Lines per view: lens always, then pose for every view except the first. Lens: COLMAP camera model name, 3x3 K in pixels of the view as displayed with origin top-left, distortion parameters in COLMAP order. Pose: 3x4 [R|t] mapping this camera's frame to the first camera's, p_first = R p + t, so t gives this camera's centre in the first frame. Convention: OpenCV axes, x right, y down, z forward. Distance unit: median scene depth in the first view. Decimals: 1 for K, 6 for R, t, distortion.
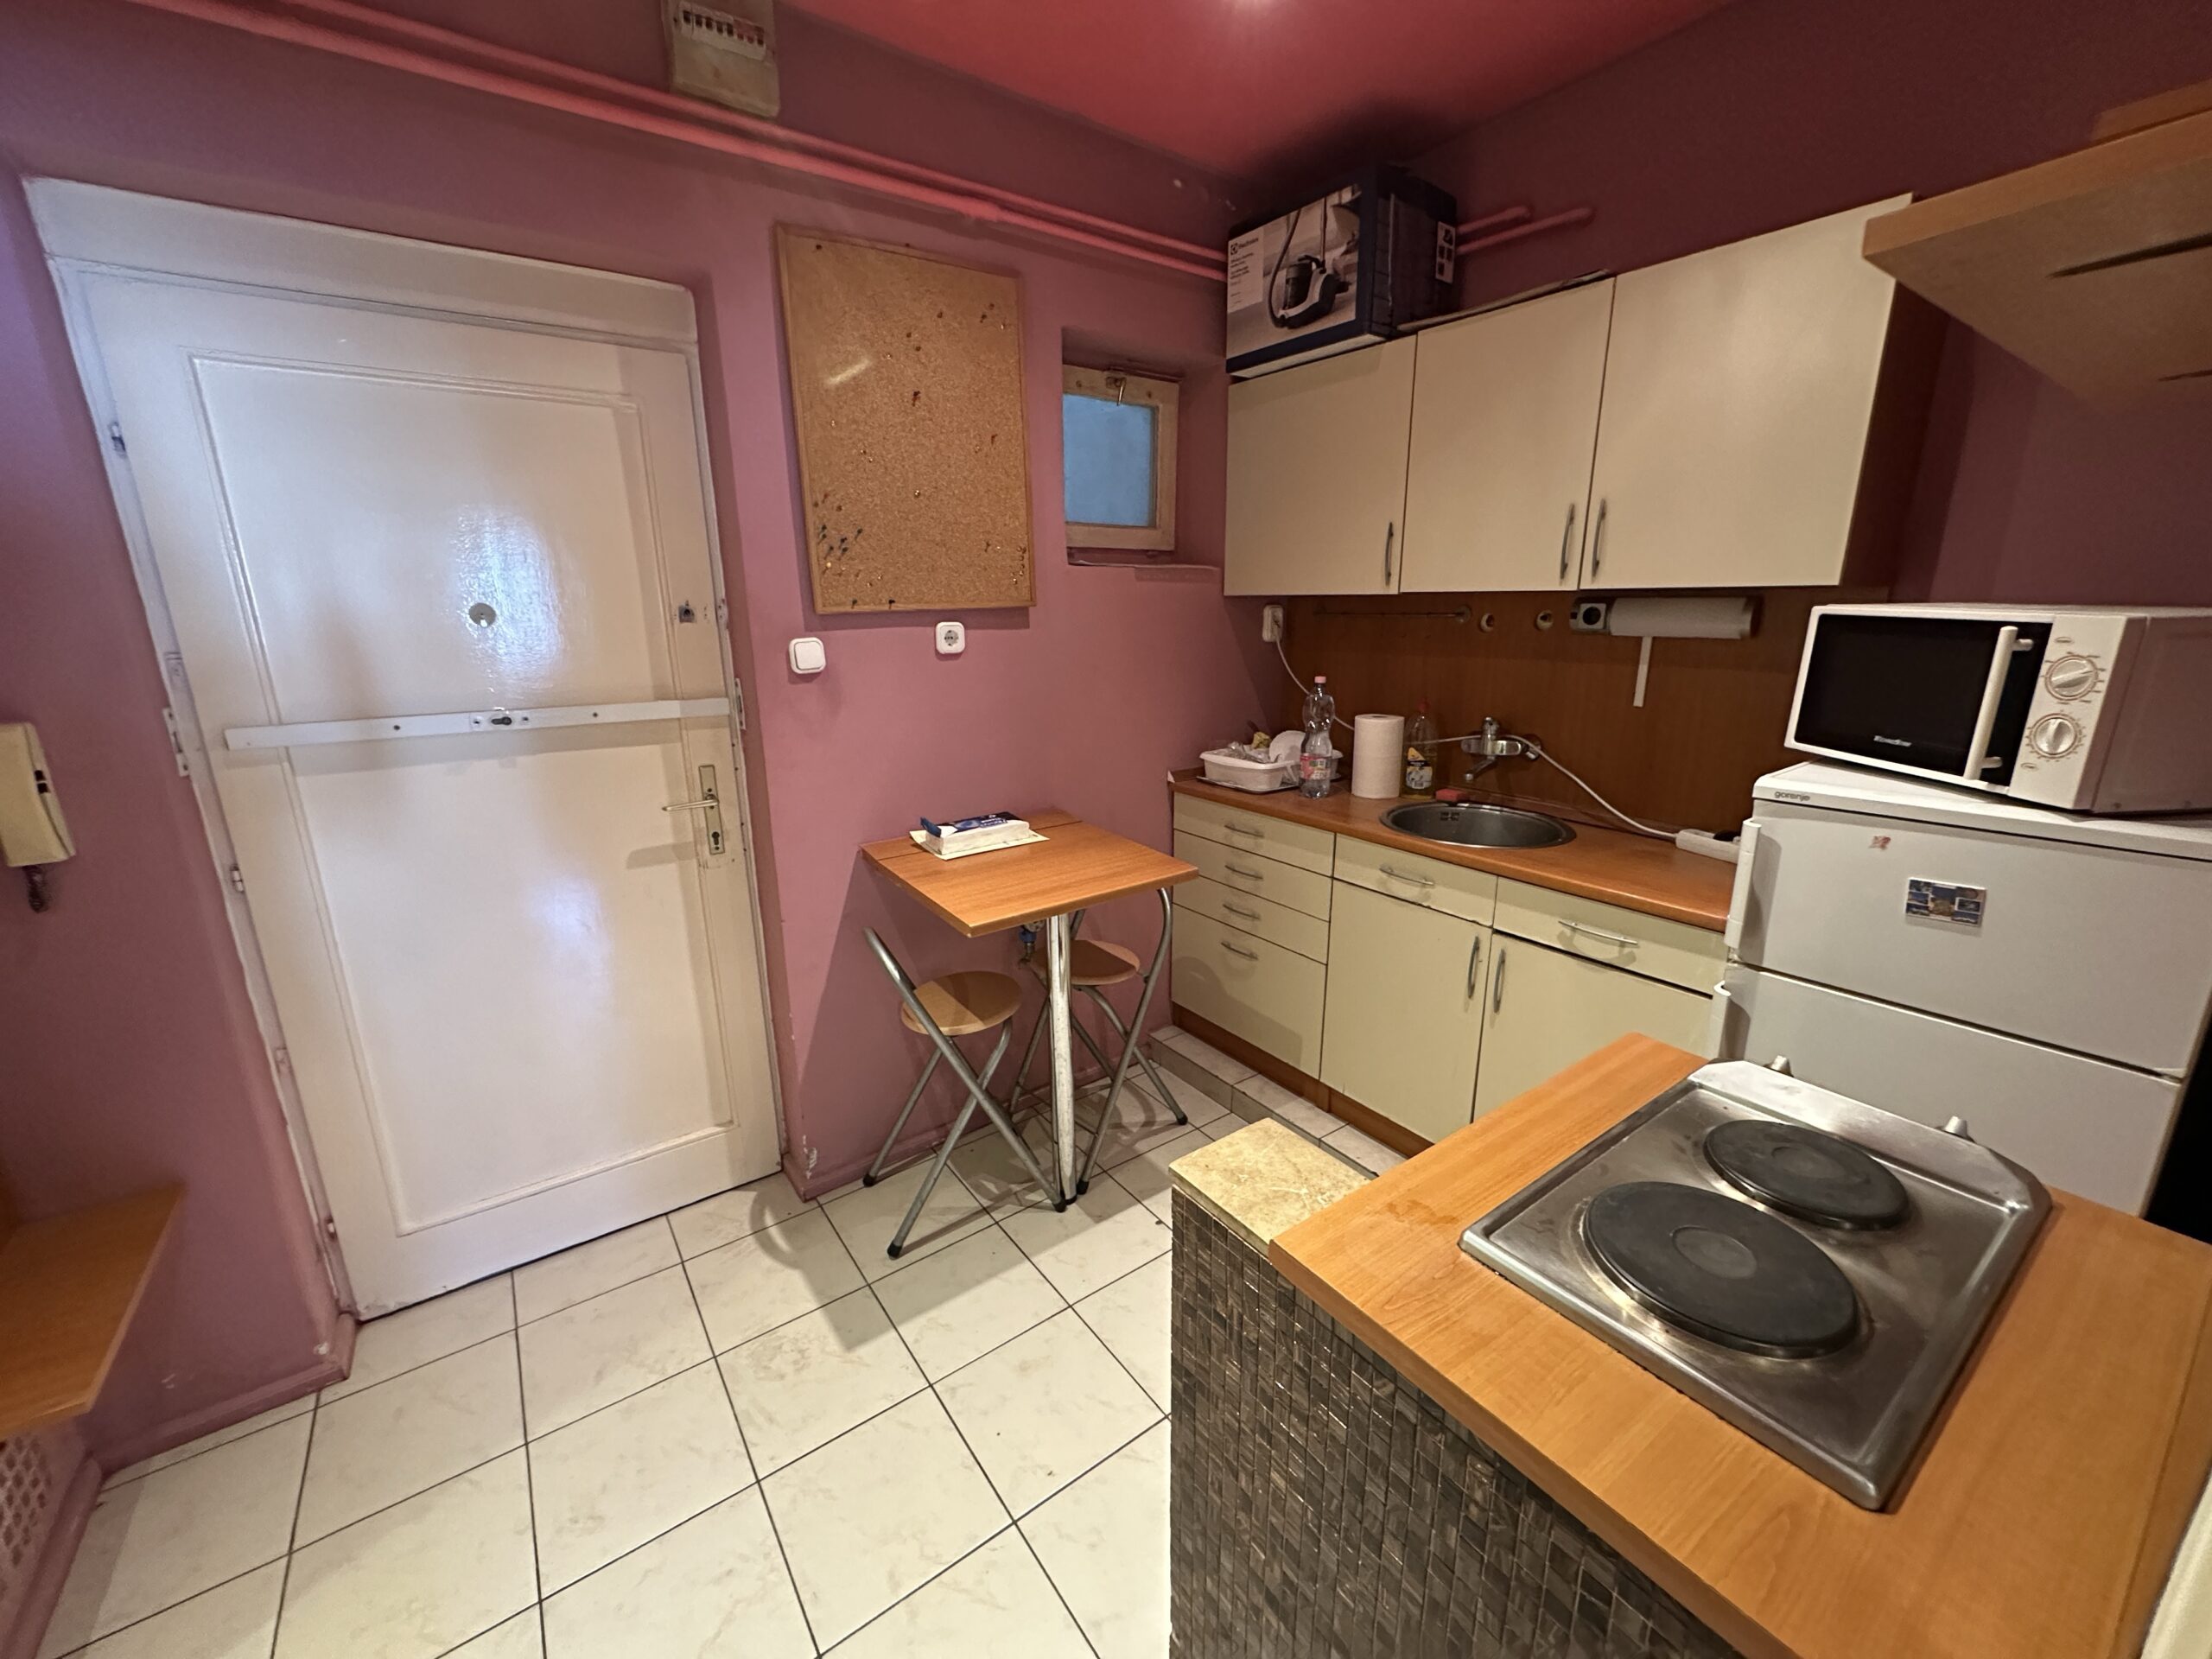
lens RADIAL K [[887.1, 0, 1106.0], [0, 887.1, 829.5], [0, 0, 1]] dist [0.000134, -0.000079]
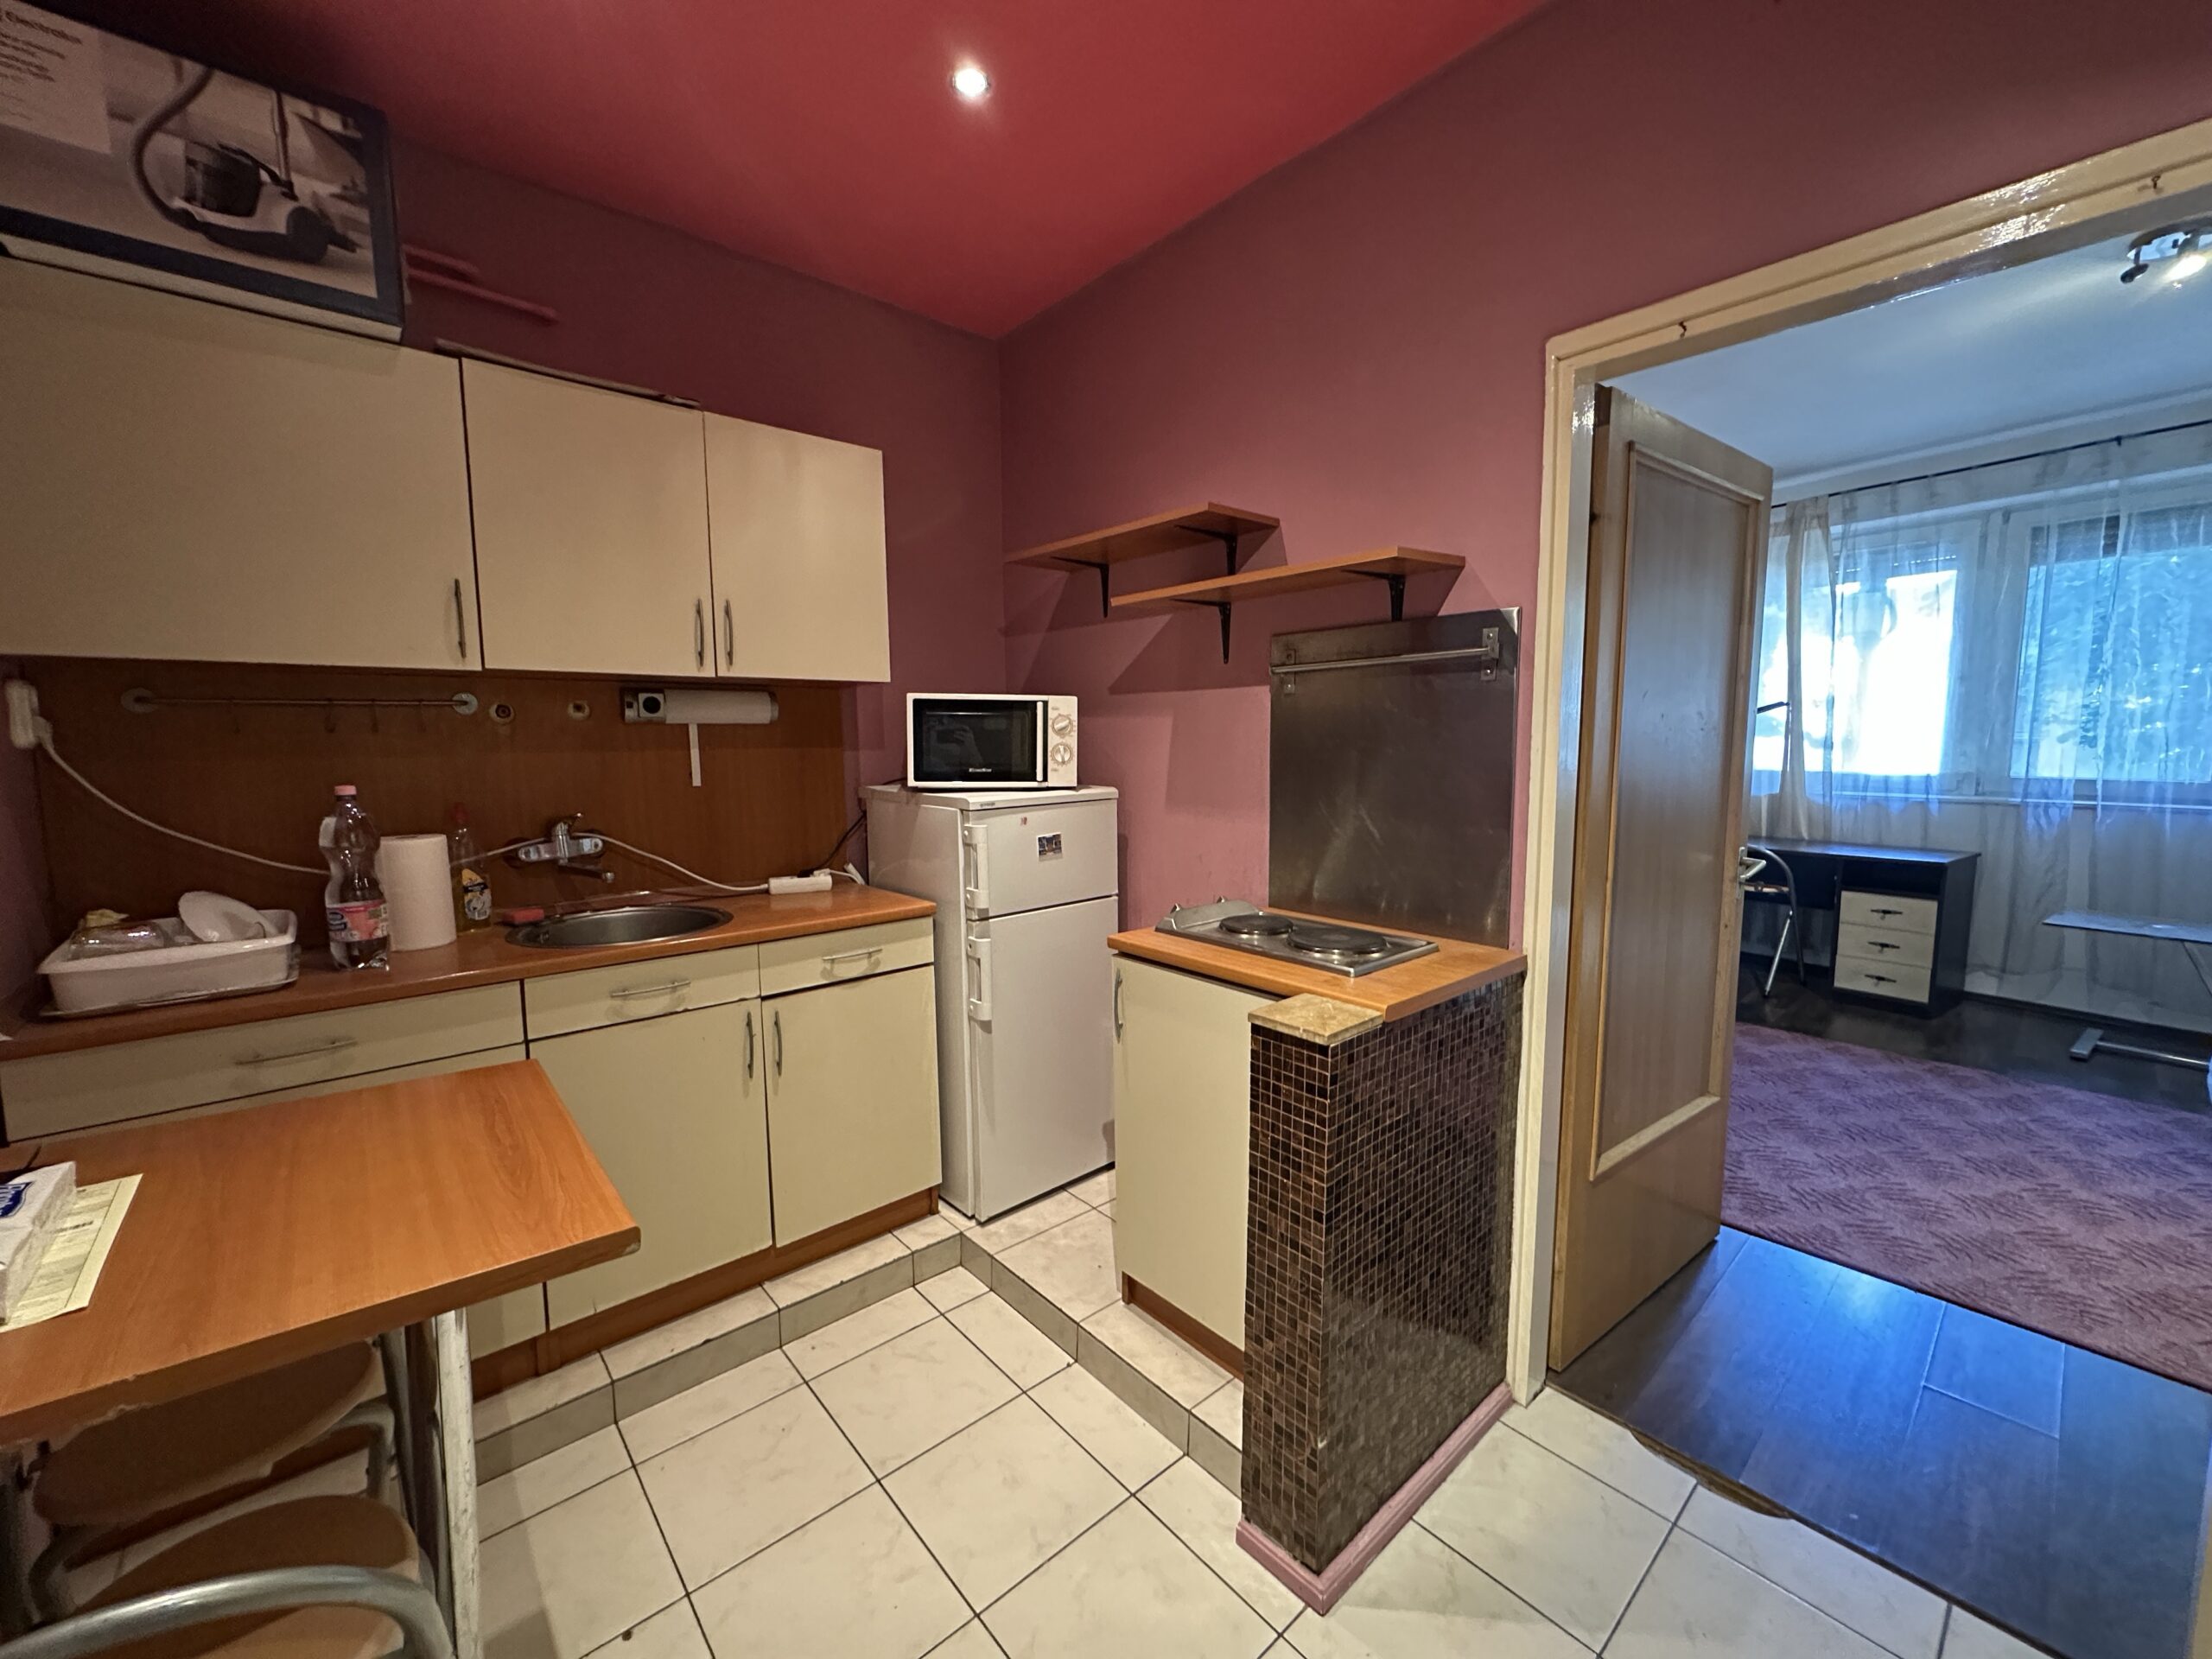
lens RADIAL K [[887.1, 0, 1106.0], [0, 887.1, 829.5], [0, 0, 1]] dist [0.000134, -0.000079]
pose [[-0.095553, -0.094541, 0.990925, -0.558459], [0.261214, 0.958212, 0.116608, -0.082737], [-0.960540, 0.269985, -0.066865, 0.599965]]
